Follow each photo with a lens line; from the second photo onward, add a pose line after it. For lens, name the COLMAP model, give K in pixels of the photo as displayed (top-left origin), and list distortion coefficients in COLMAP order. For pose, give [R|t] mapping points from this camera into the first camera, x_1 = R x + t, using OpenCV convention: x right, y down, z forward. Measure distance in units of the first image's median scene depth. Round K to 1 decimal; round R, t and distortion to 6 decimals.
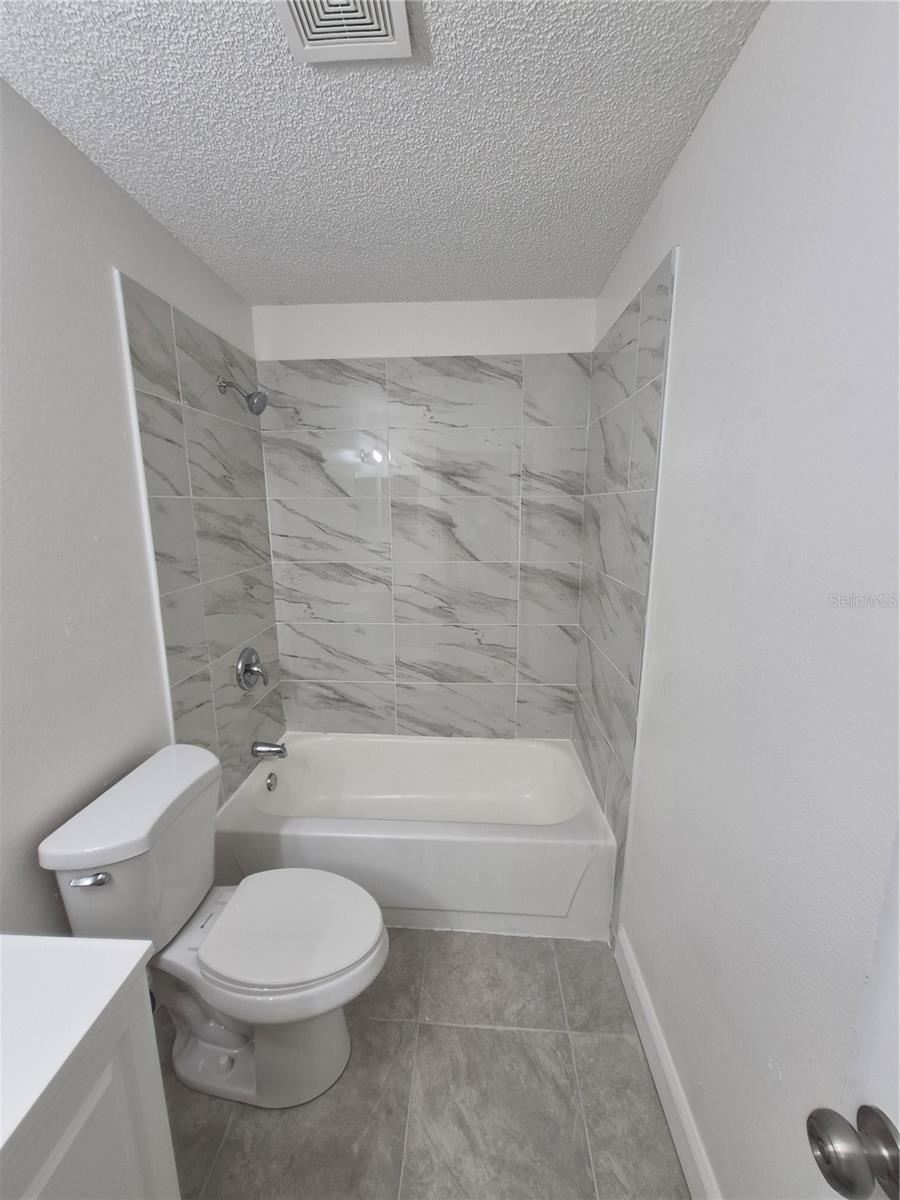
lens RADIAL K [[468.8, 0, 443.7], [0, 468.8, 601.2], [0, 0, 1]] dist [0.000061, -0.000983]
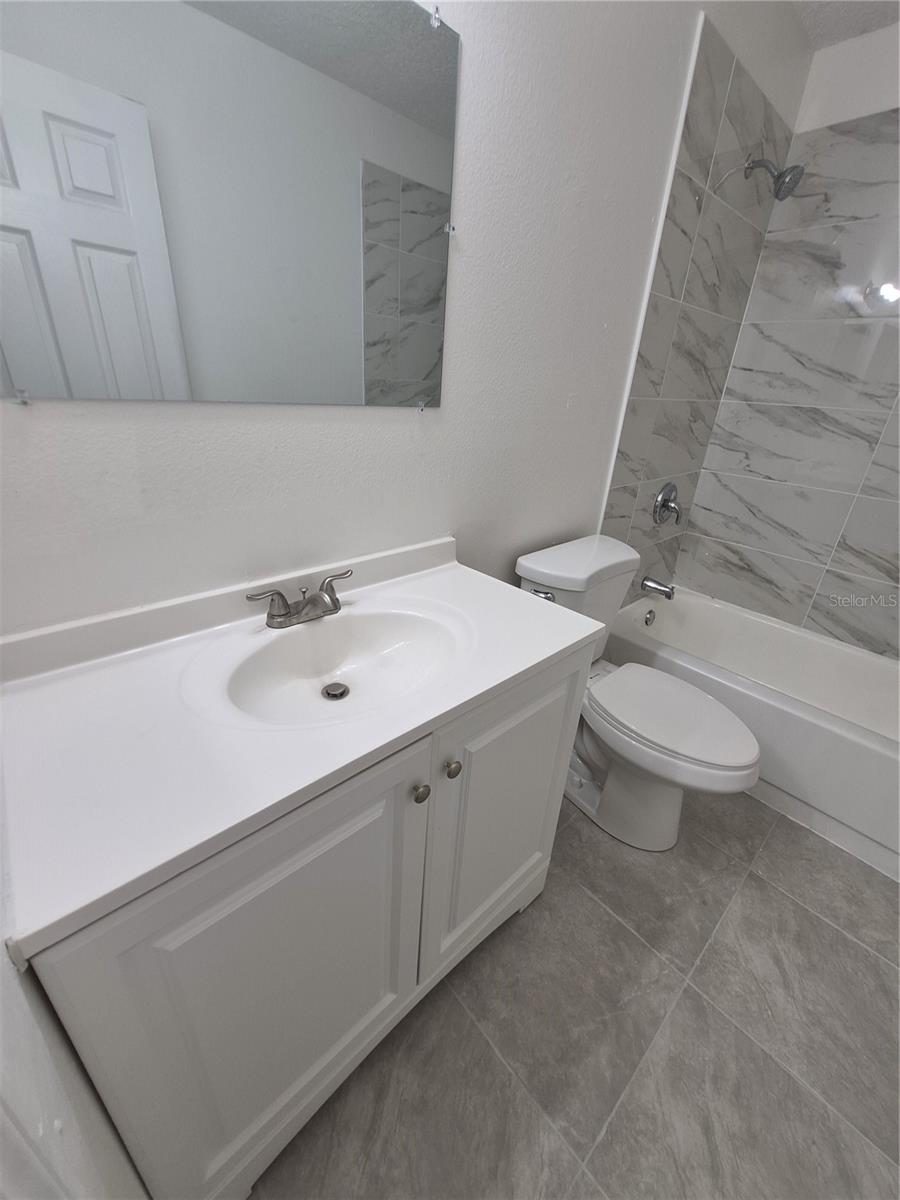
lens RADIAL K [[468.8, 0, 442.3], [0, 468.8, 598.7], [0, 0, 1]] dist [0.000061, -0.000983]
pose [[0.711682, 0.334210, -0.617910, -0.065492], [-0.192767, 0.938728, 0.285710, 0.139724], [0.675537, -0.084222, 0.732500, -0.082454]]
